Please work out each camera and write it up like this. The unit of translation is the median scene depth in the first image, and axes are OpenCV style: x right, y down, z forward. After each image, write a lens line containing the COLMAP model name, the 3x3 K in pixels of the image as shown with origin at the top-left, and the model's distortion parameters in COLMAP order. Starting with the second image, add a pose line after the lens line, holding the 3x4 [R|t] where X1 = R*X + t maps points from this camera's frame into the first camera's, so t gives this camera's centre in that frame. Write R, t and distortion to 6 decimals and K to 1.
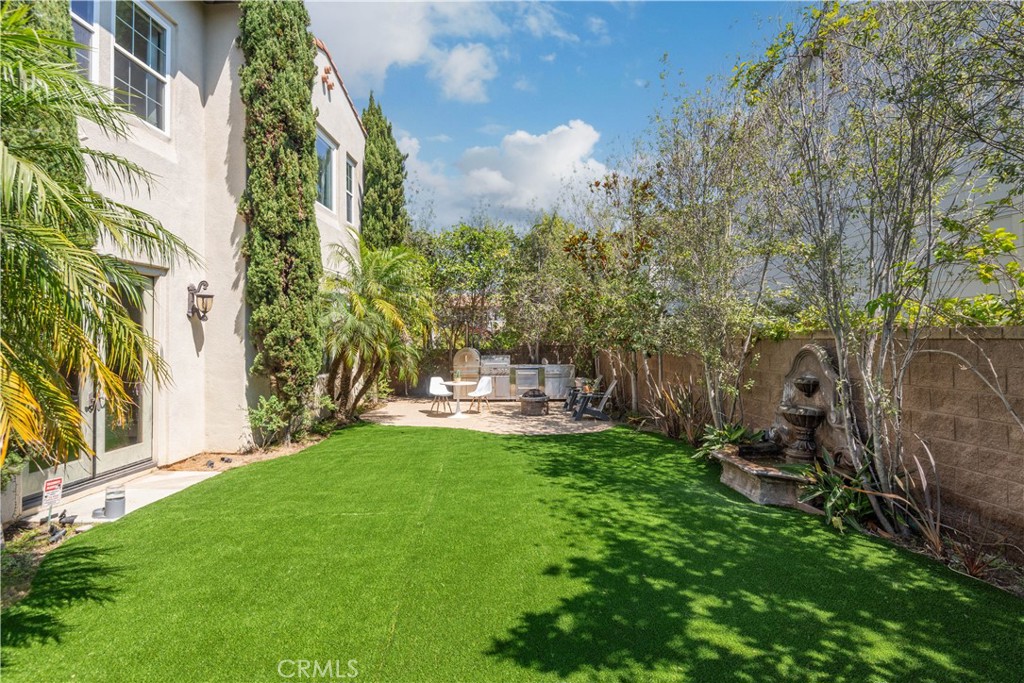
lens RADIAL K [[535.7, 0, 512.0], [0, 535.7, 341.5], [0, 0, 1]] dist [0.001020, 0.000259]
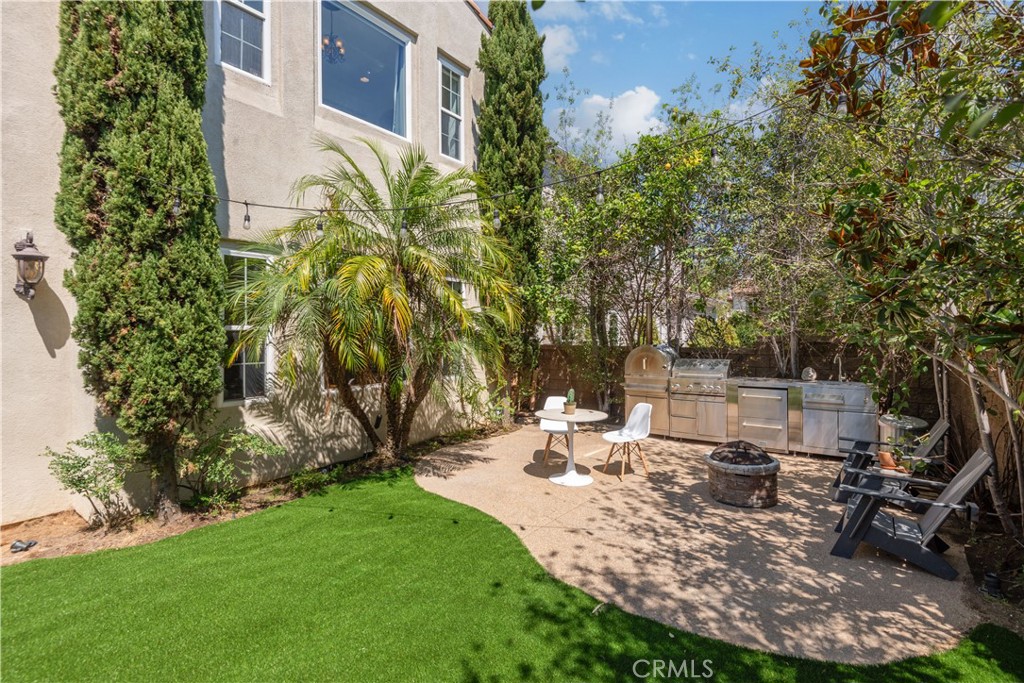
lens RADIAL K [[489.8, 0, 512.0], [0, 489.8, 341.5], [0, 0, 1]] dist [-0.000534, 0.000314]
pose [[0.820012, 0.013446, -0.572189, 0.110233], [-0.004769, 0.999850, 0.016662, -0.001731], [0.572327, -0.010934, 0.819953, 0.519262]]
